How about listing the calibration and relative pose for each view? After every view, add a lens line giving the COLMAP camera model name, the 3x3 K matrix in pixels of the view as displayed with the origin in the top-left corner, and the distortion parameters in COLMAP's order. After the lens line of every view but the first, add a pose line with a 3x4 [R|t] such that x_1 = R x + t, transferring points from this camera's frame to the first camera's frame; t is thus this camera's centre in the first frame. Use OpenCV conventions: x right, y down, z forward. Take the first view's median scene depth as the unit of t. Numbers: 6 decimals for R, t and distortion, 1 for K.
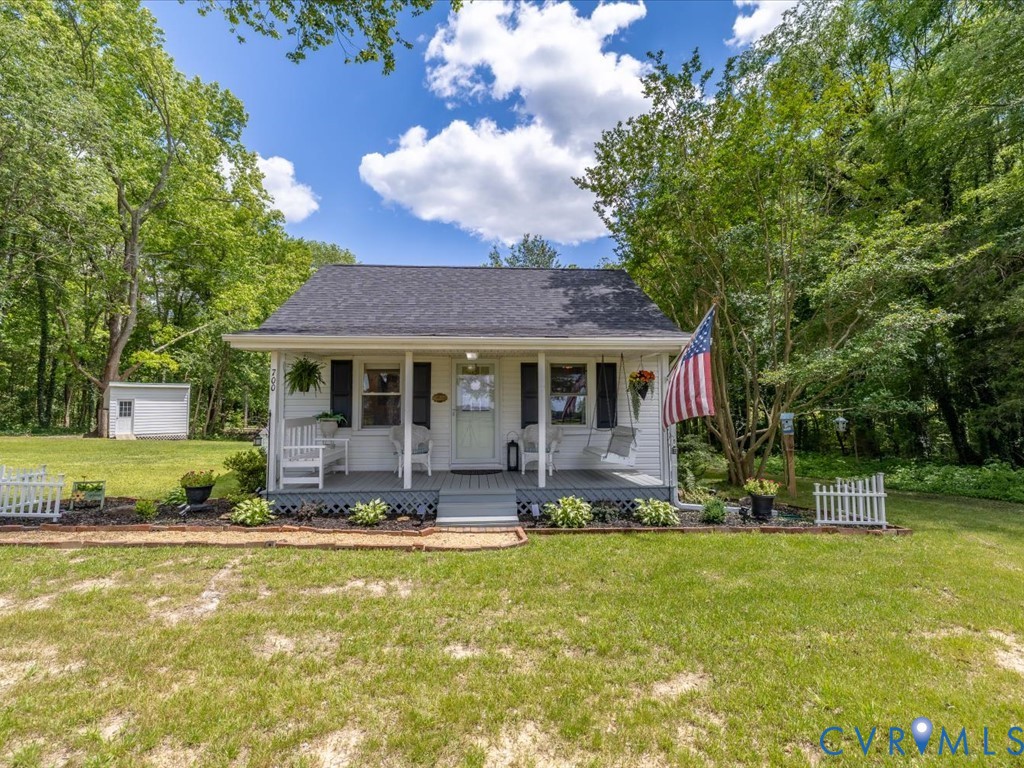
lens RADIAL K [[414.0, 0, 504.5], [0, 414.0, 382.5], [0, 0, 1]] dist [0.009613, -0.000138]
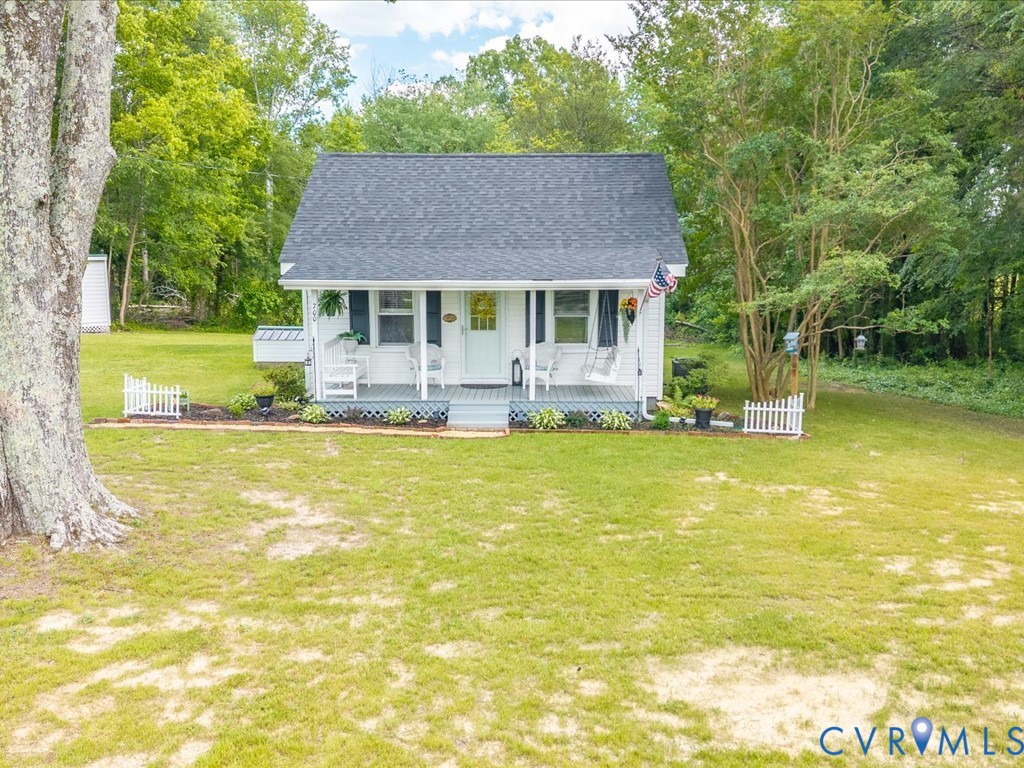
lens RADIAL K [[728.5, 0, 507.3], [0, 728.5, 342.9], [0, 0, 1]] dist [0.232444, -0.443404]
pose [[0.996117, 0.008471, -0.087629, 0.181216], [0.006106, 0.986317, 0.164748, -0.239966], [0.087826, -0.164643, 0.982435, -0.978545]]
